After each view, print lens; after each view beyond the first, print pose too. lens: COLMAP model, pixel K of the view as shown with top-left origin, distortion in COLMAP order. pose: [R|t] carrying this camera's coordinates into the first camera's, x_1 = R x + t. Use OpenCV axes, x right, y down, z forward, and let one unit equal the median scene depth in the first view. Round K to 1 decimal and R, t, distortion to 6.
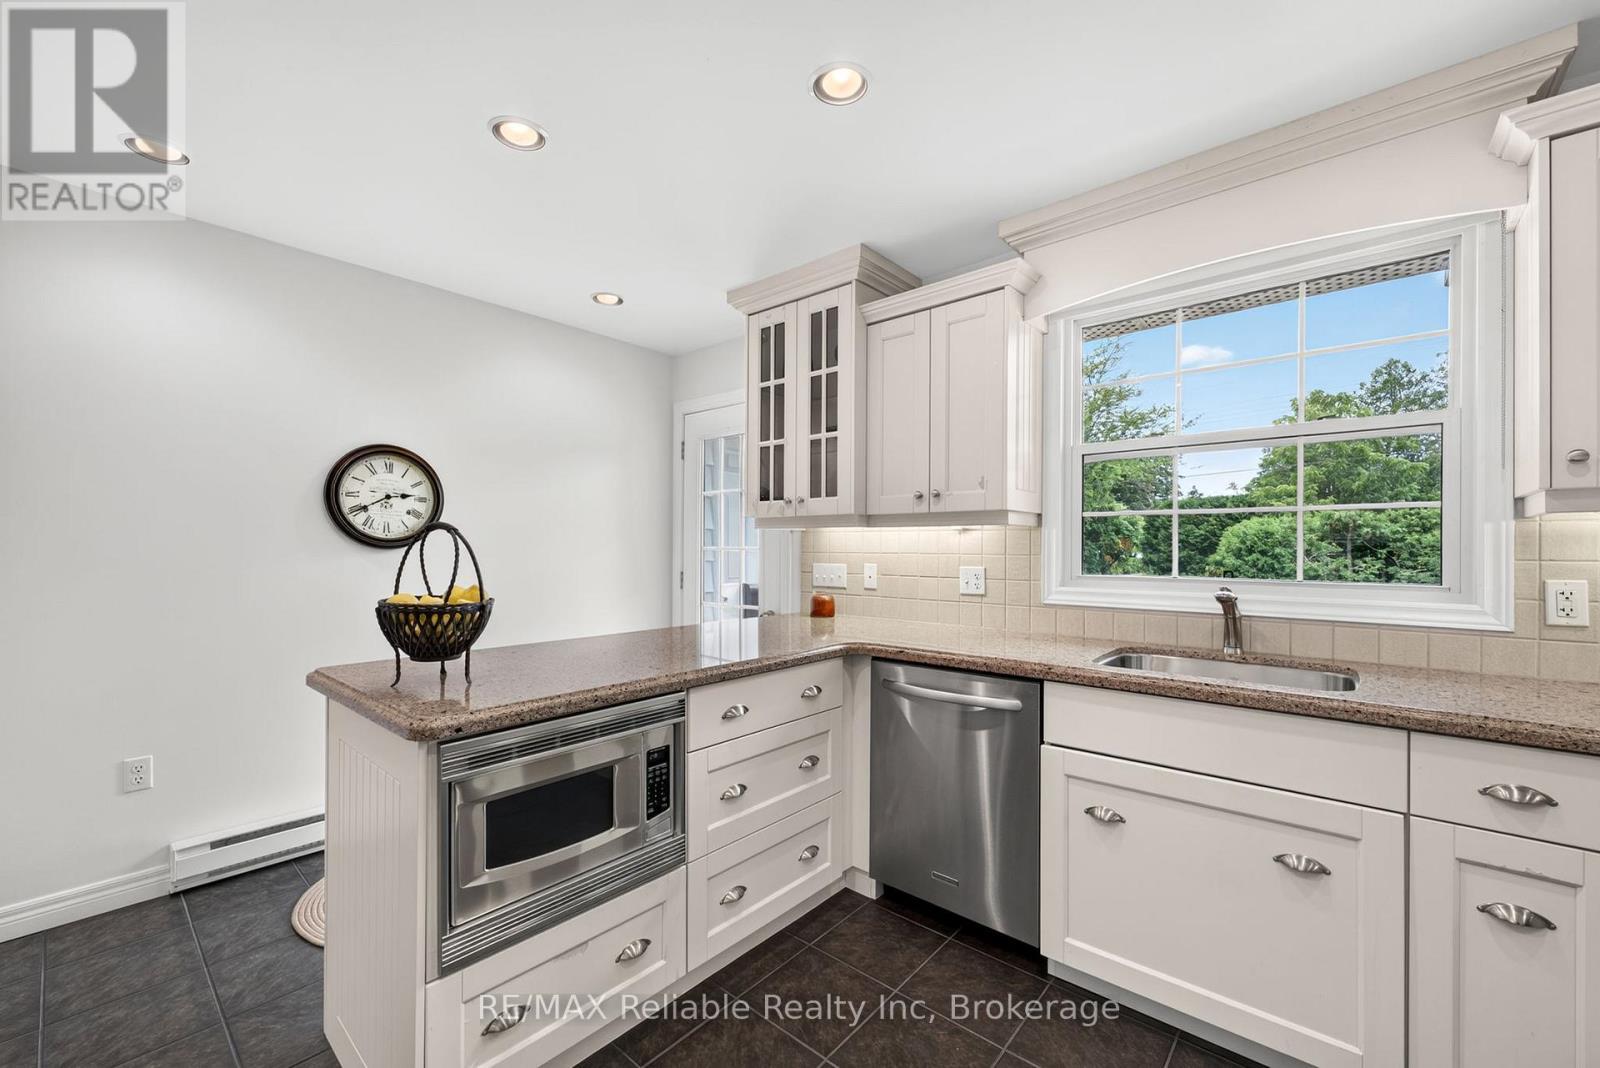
lens RADIAL K [[643.7, 0, 803.0], [0, 643.7, 542.5], [0, 0, 1]] dist [-0.001808, -0.000183]
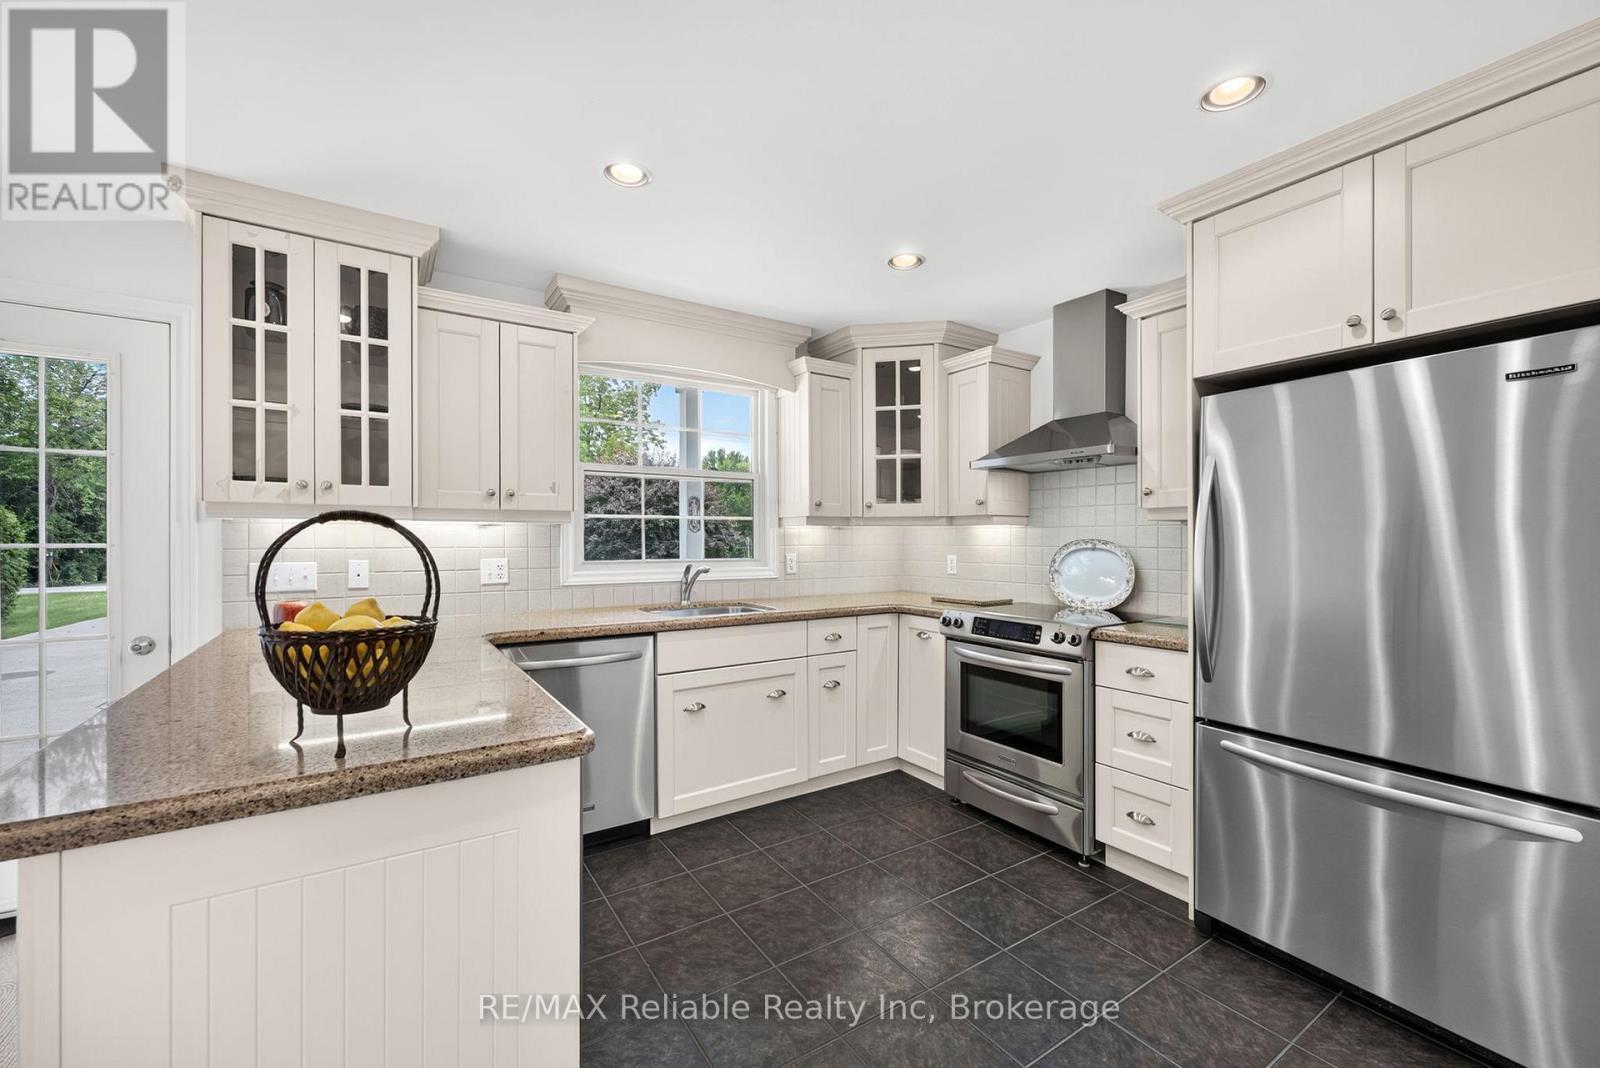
lens RADIAL K [[643.0, 0, 793.6], [0, 643.0, 541.1], [0, 0, 1]] dist [-0.001344, 0.000135]
pose [[0.278823, -0.006640, 0.960320, -0.651602], [-0.005003, 0.999952, 0.008366, -0.004394], [-0.960329, -0.007137, 0.278777, 0.203670]]
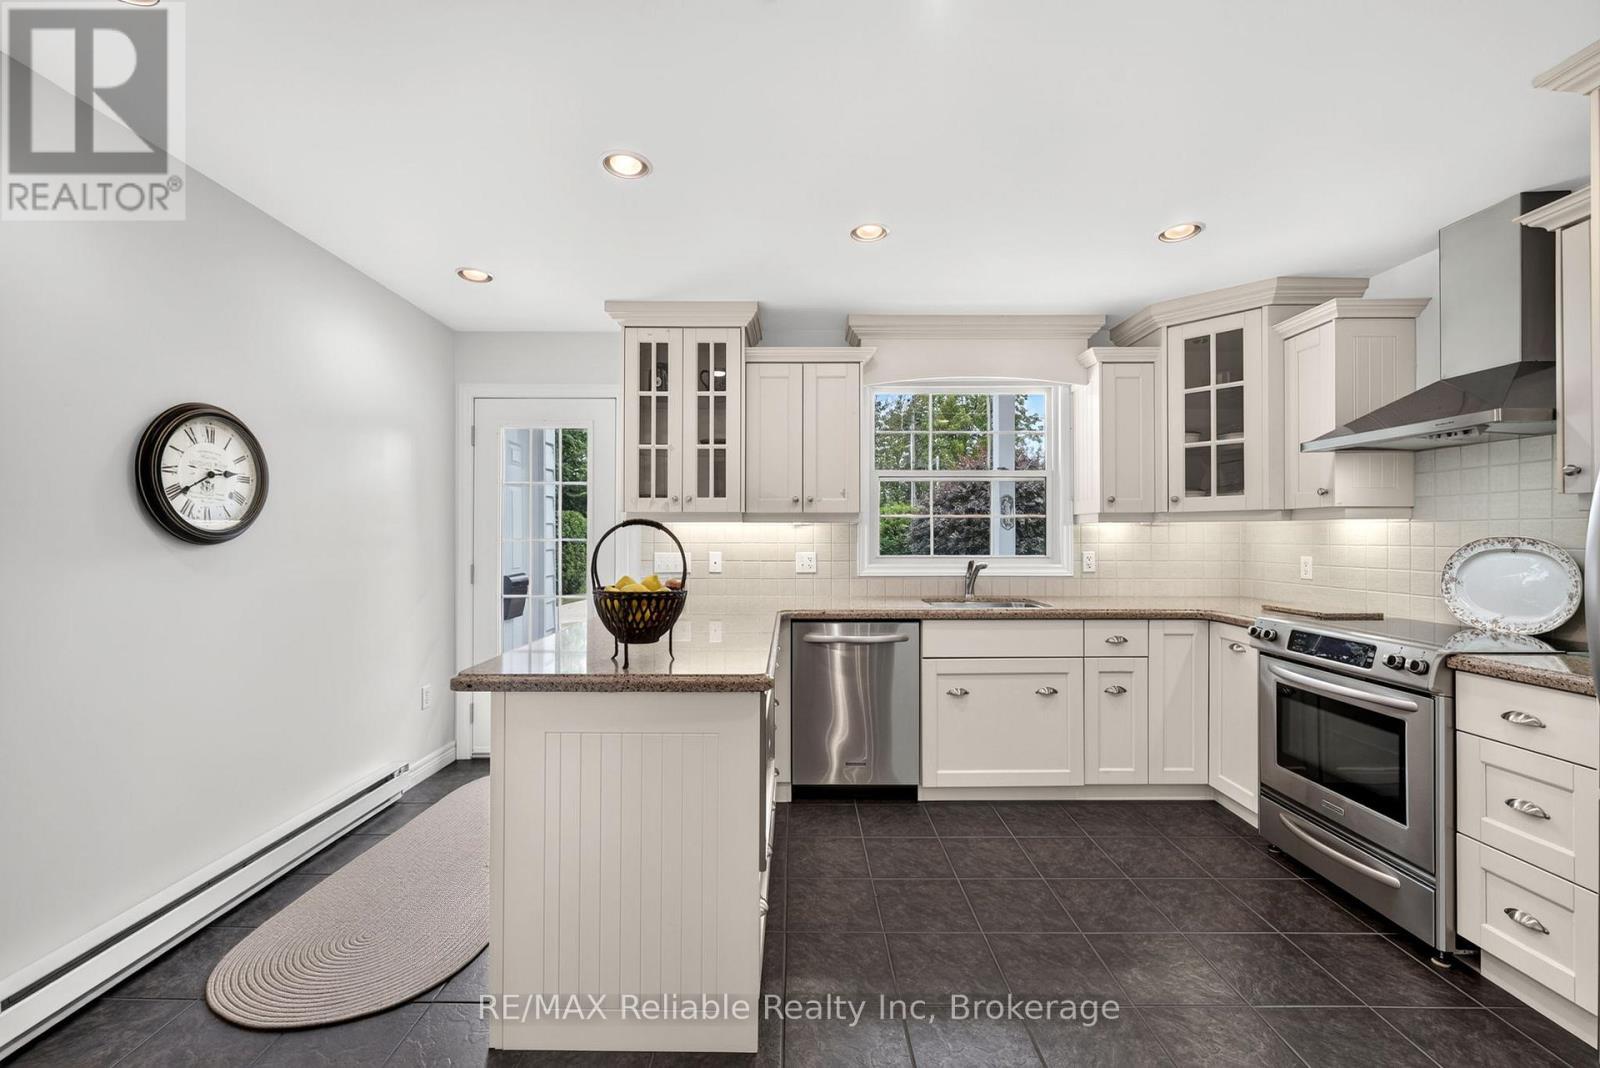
lens RADIAL K [[635.0, 0, 795.3], [0, 635.0, 533.4], [0, 0, 1]] dist [-0.002005, 0.000050]
pose [[0.756091, -0.000113, 0.654467, -0.641709], [-0.002041, 0.999995, 0.002530, -0.005959], [-0.654463, -0.003248, 0.756087, -0.008144]]
